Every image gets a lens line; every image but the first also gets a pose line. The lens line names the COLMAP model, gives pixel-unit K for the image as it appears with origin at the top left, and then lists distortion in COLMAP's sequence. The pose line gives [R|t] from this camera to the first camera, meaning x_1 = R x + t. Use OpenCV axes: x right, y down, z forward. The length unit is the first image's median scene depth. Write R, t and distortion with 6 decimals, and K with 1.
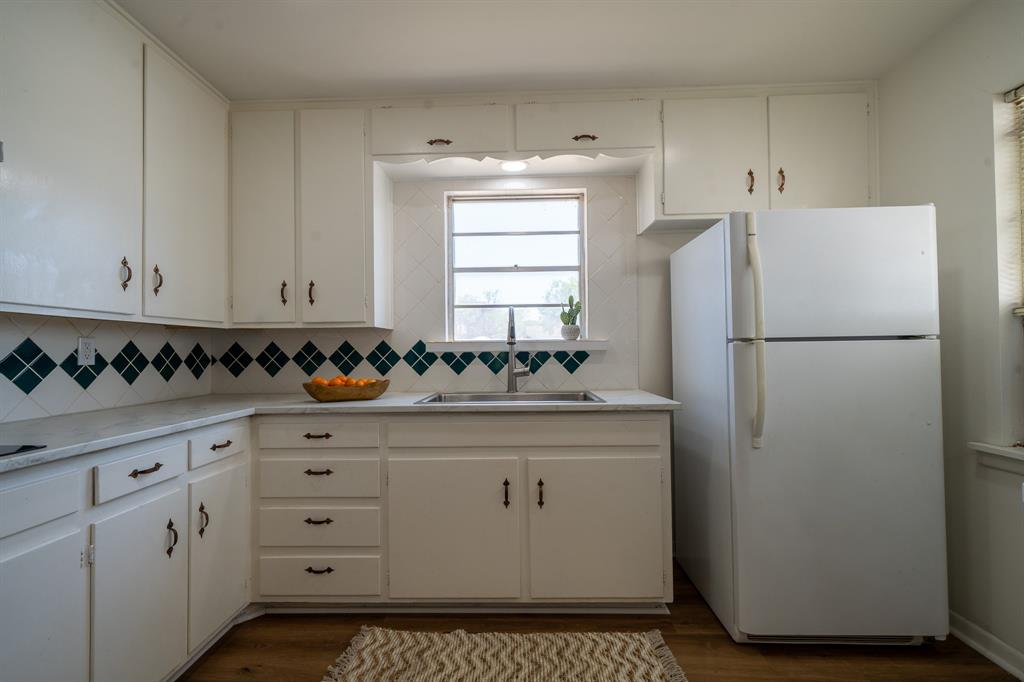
lens RADIAL K [[451.1, 0, 510.1], [0, 451.1, 342.9], [0, 0, 1]] dist [0.001607, 0.000126]
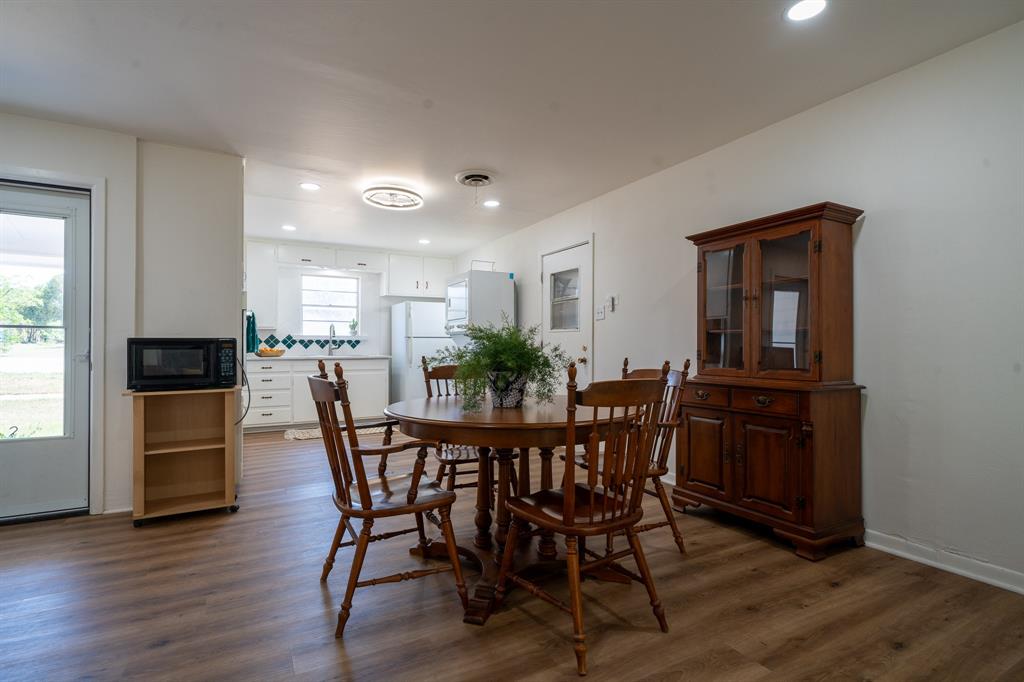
lens RADIAL K [[502.8, 0, 511.9], [0, 502.8, 338.5], [0, 0, 1]] dist [0.001880, 0.000031]
pose [[0.861730, 0.017683, 0.507059, -0.689307], [-0.021219, 0.999774, 0.001194, -0.016463], [-0.506924, -0.011789, 0.861910, -2.461690]]
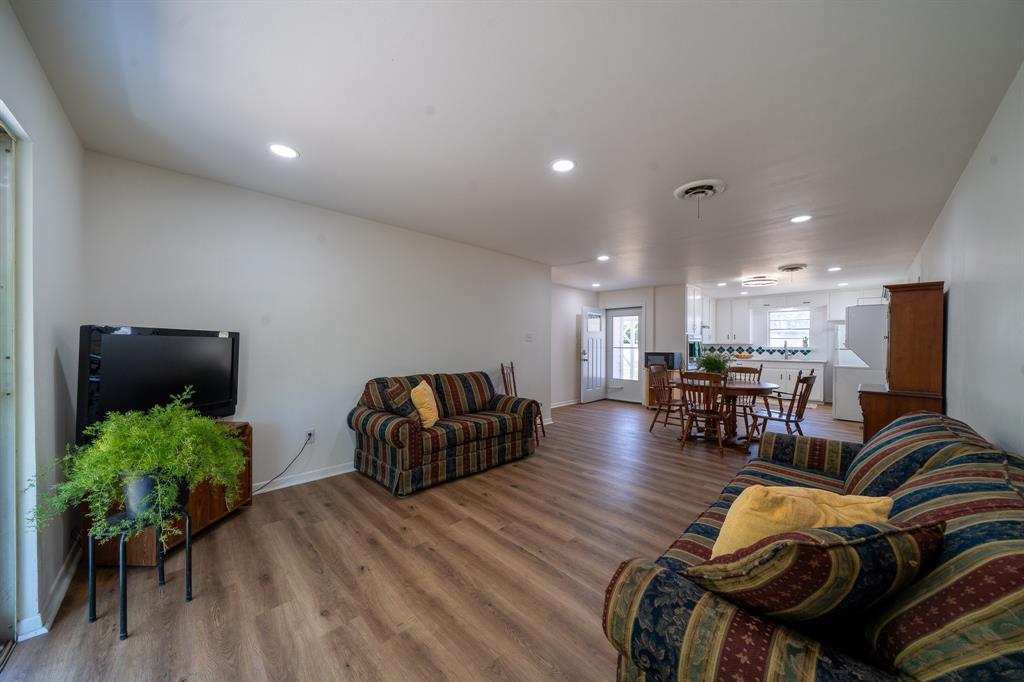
lens RADIAL K [[346.1, 0, 508.2], [0, 346.1, 346.1], [0, 0, 1]] dist [-0.003734, -0.000363]
pose [[0.704593, 0.017291, -0.709401, 0.579555], [-0.000933, 0.999725, 0.023440, -0.111246], [0.709611, -0.015854, 0.704415, -3.955502]]
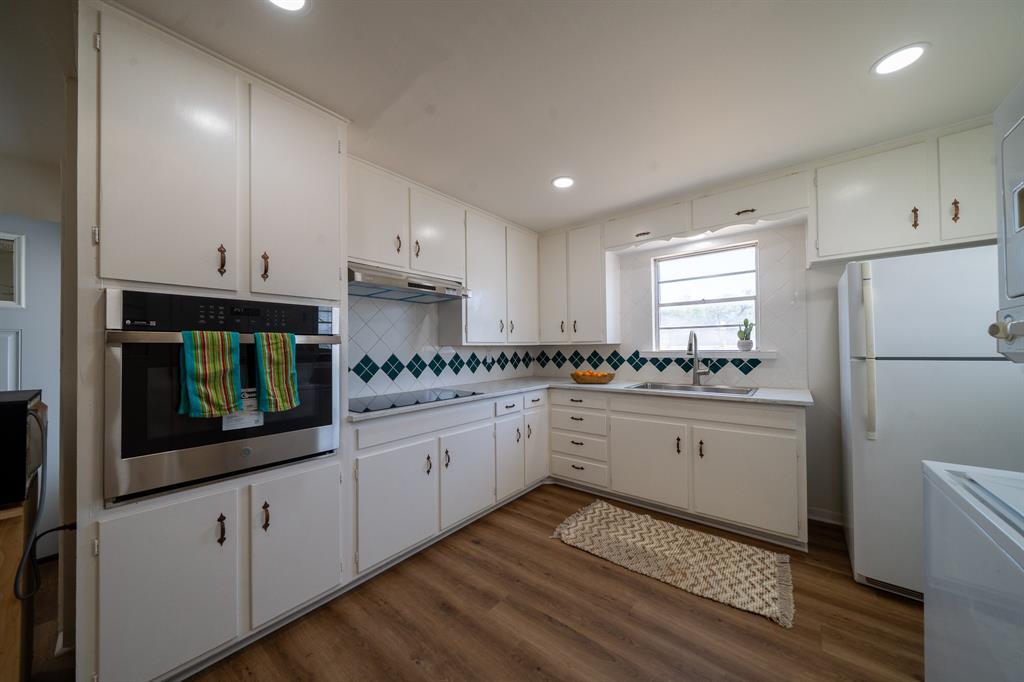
lens RADIAL K [[346.1, 0, 510.7], [0, 346.1, 345.1], [0, 0, 1]] dist [-0.003734, -0.000363]
pose [[0.790833, -0.003016, -0.612025, 0.273289], [0.014662, 0.999794, 0.014019, -0.062842], [0.611857, -0.020060, 0.790714, -0.371964]]
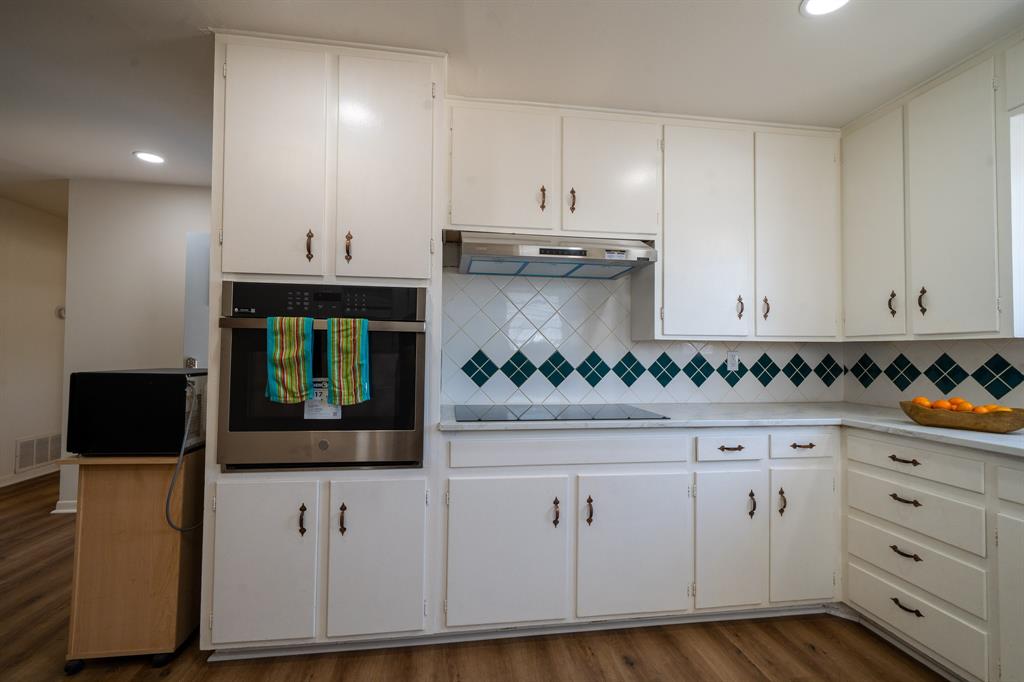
lens RADIAL K [[451.1, 0, 510.9], [0, 451.1, 344.0], [0, 0, 1]] dist [0.001607, 0.000126]
pose [[0.171290, -0.006638, -0.985198, 0.334575], [0.007448, 0.999957, -0.005443, -0.030577], [0.985192, -0.006405, 0.171332, 0.053003]]
